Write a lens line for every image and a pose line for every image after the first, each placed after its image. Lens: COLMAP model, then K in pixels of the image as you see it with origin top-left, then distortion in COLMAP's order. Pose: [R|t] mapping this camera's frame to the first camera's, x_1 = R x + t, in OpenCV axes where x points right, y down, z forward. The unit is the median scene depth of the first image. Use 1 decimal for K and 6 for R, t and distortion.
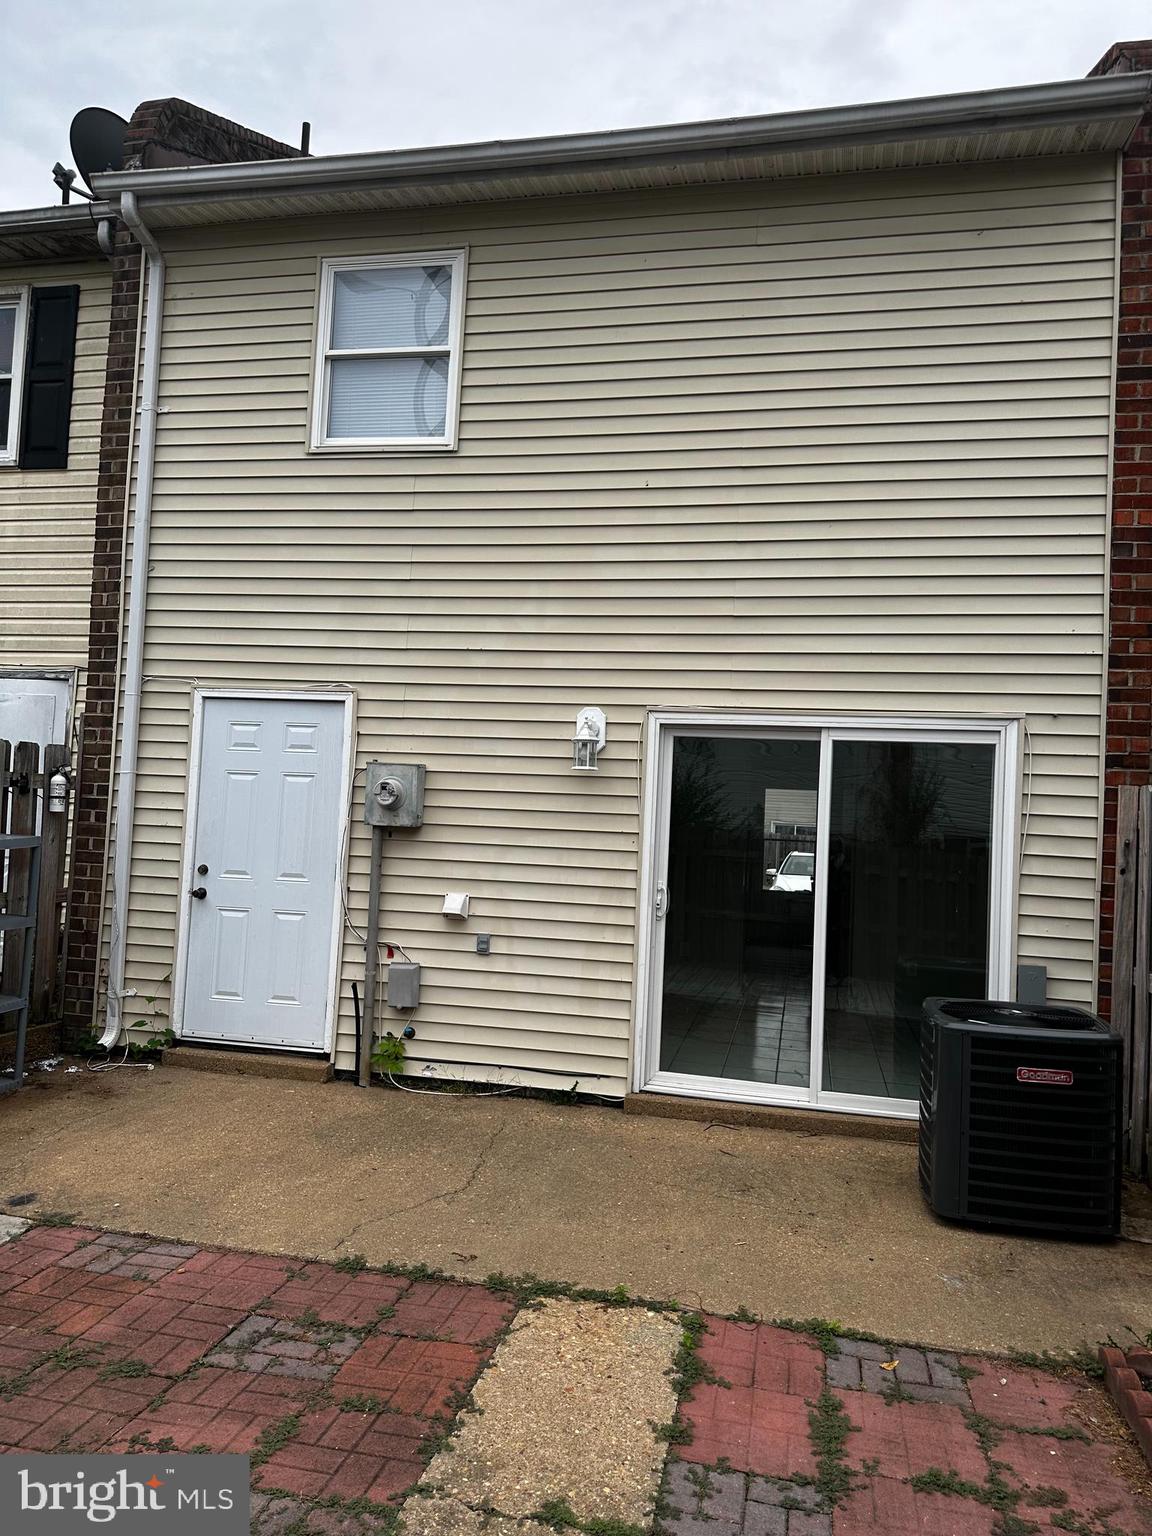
lens RADIAL K [[1104.2, 0, 570.3], [0, 1104.2, 770.2], [0, 0, 1]] dist [0.179642, -0.326497]
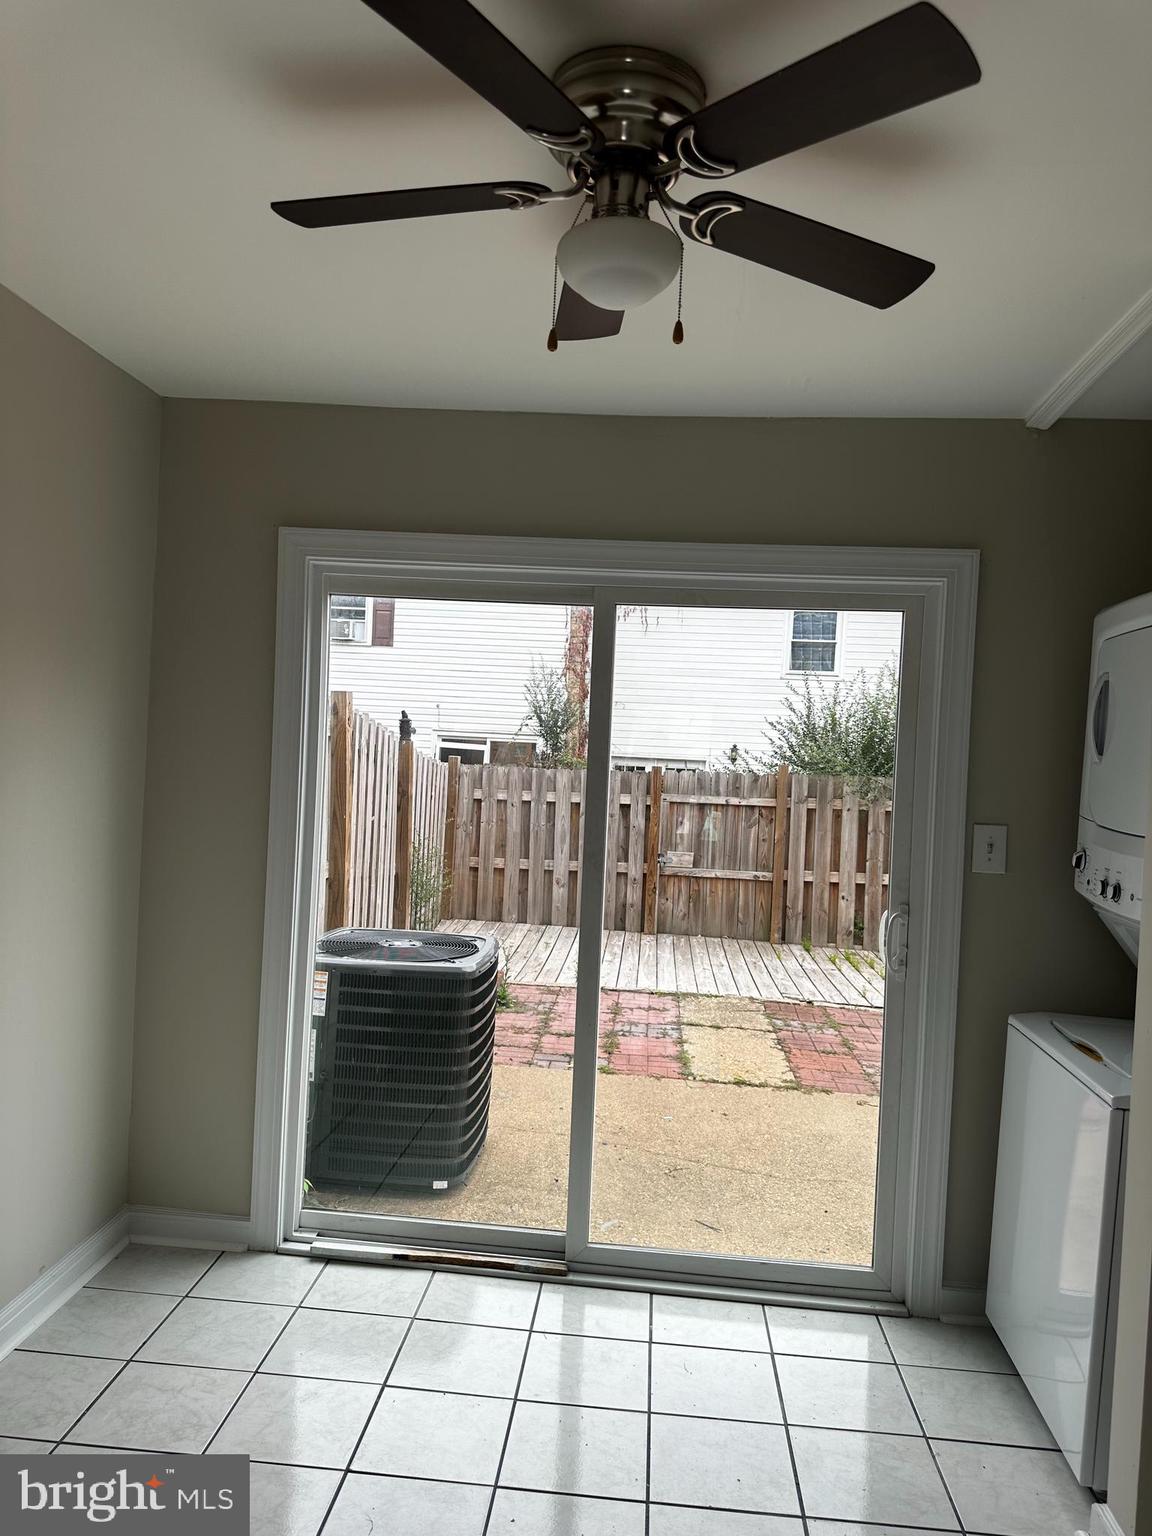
lens RADIAL K [[1104.2, 0, 570.3], [0, 1104.2, 770.2], [0, 0, 1]] dist [0.179642, -0.326497]
pose [[-0.987693, -0.090695, -0.127426, 0.520823], [-0.086412, 0.995505, -0.038755, 0.131976], [0.130368, -0.027267, -0.991091, 2.588820]]
